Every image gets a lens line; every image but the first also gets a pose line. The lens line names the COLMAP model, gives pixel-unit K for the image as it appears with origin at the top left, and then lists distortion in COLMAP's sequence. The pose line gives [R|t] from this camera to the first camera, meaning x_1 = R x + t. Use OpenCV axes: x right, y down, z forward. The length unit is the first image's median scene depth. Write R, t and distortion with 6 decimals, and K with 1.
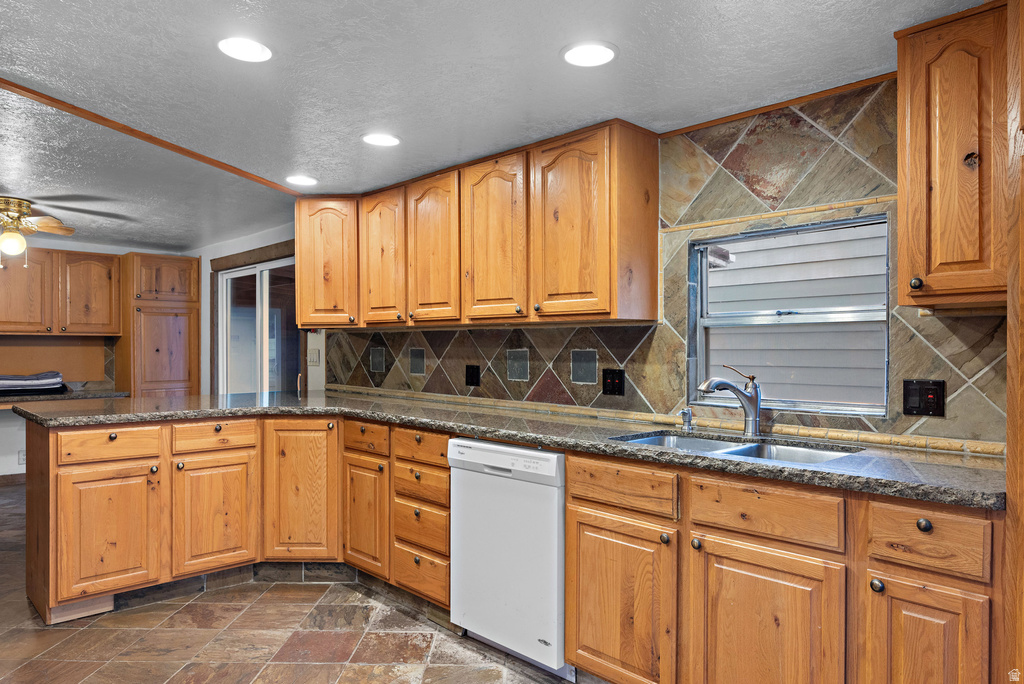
lens RADIAL K [[673.7, 0, 514.2], [0, 673.7, 351.5], [0, 0, 1]] dist [0.001240, -0.000145]
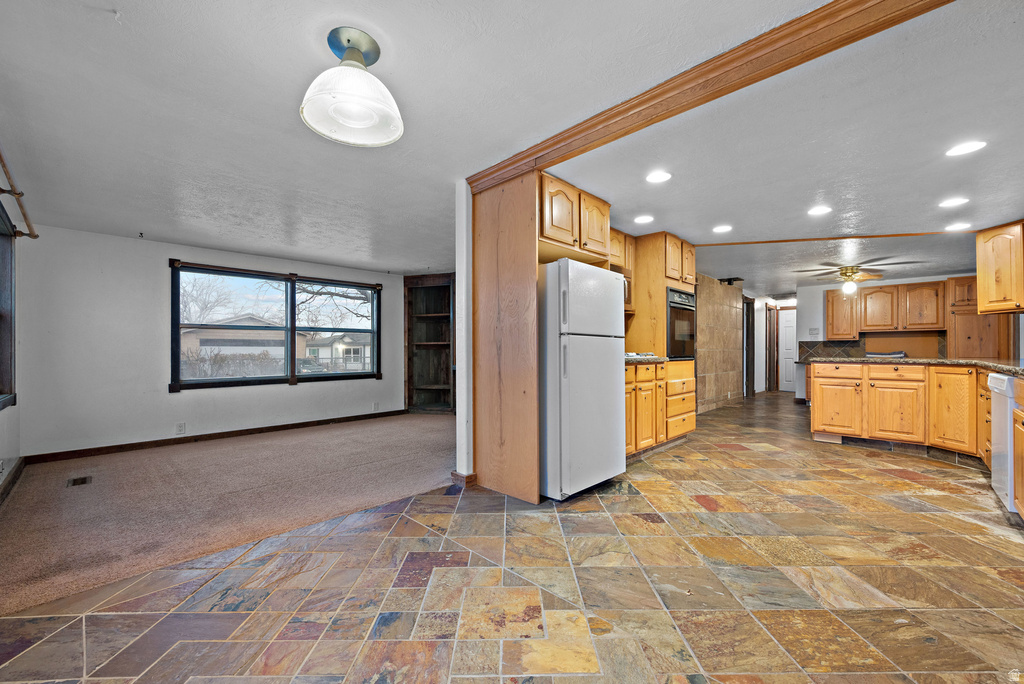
lens RADIAL K [[409.9, 0, 519.2], [0, 409.9, 350.5], [0, 0, 1]] dist [-0.001472, -0.000224]
pose [[0.041257, -0.003842, -0.999141, 0.743400], [-0.005409, 0.999977, -0.004068, 0.074891], [0.999134, 0.005572, 0.041236, -0.156809]]
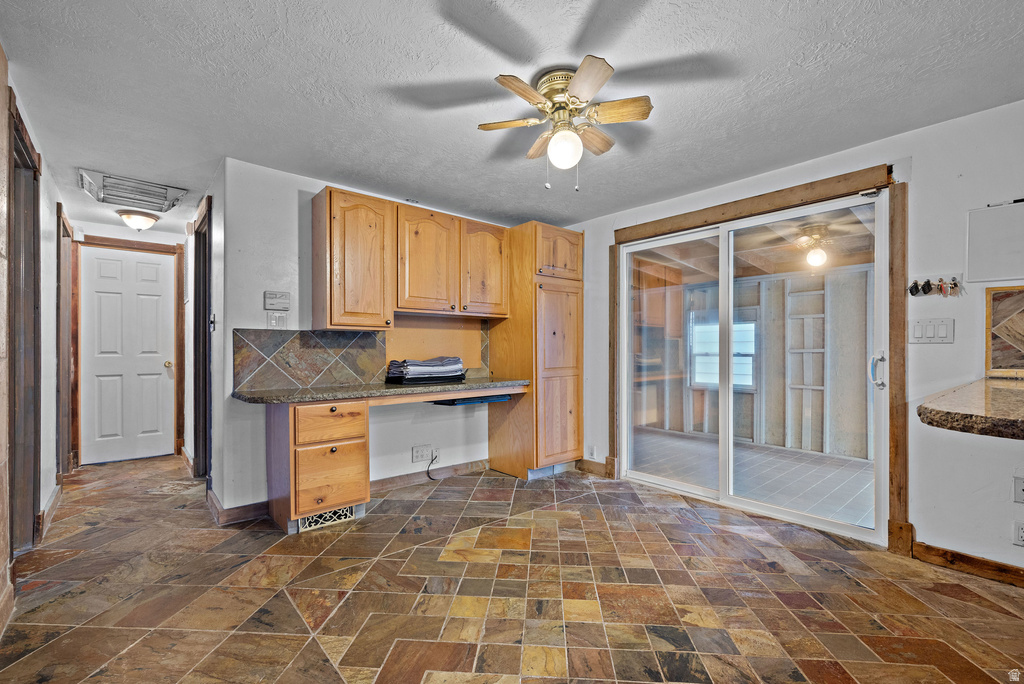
lens RADIAL K [[445.6, 0, 511.0], [0, 445.6, 349.1], [0, 0, 1]] dist [-0.000310, -0.000035]
pose [[0.998623, -0.001847, -0.052434, -1.104788], [0.001394, 0.999961, -0.008670, 0.048252], [0.052448, 0.008585, 0.998587, 0.818108]]
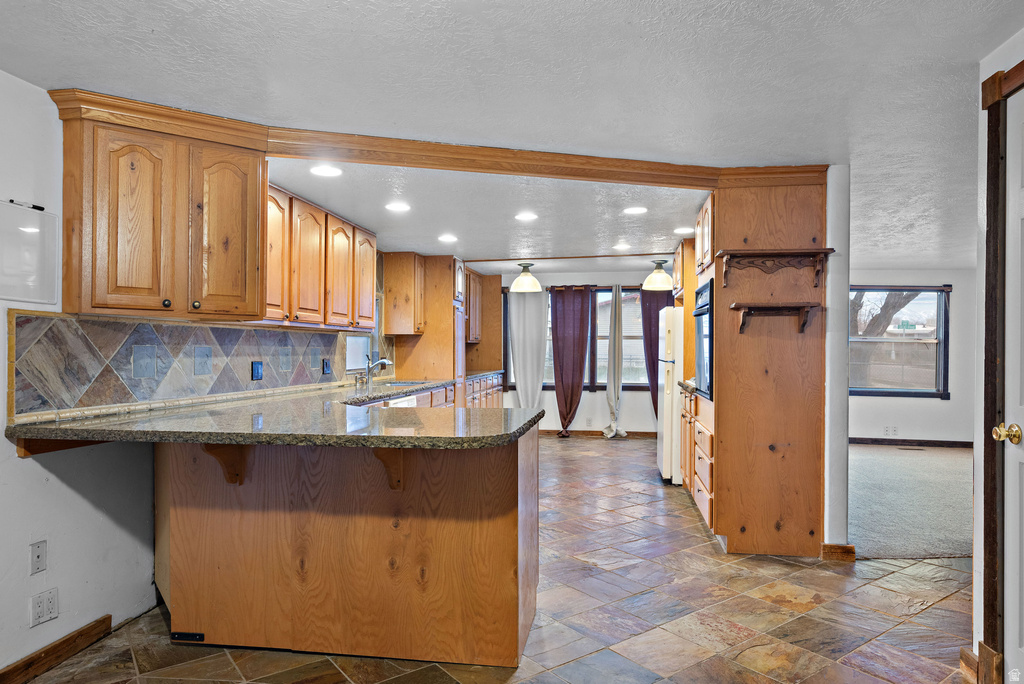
lens RADIAL K [[653.6, 0, 512.0], [0, 653.6, 342.0], [0, 0, 1]] dist [-0.001890, -0.000639]
pose [[-0.603110, 0.002350, 0.797655, -1.370423], [-0.002777, 0.999983, -0.005045, -0.008751], [-0.797653, -0.005257, -0.603093, 1.524026]]
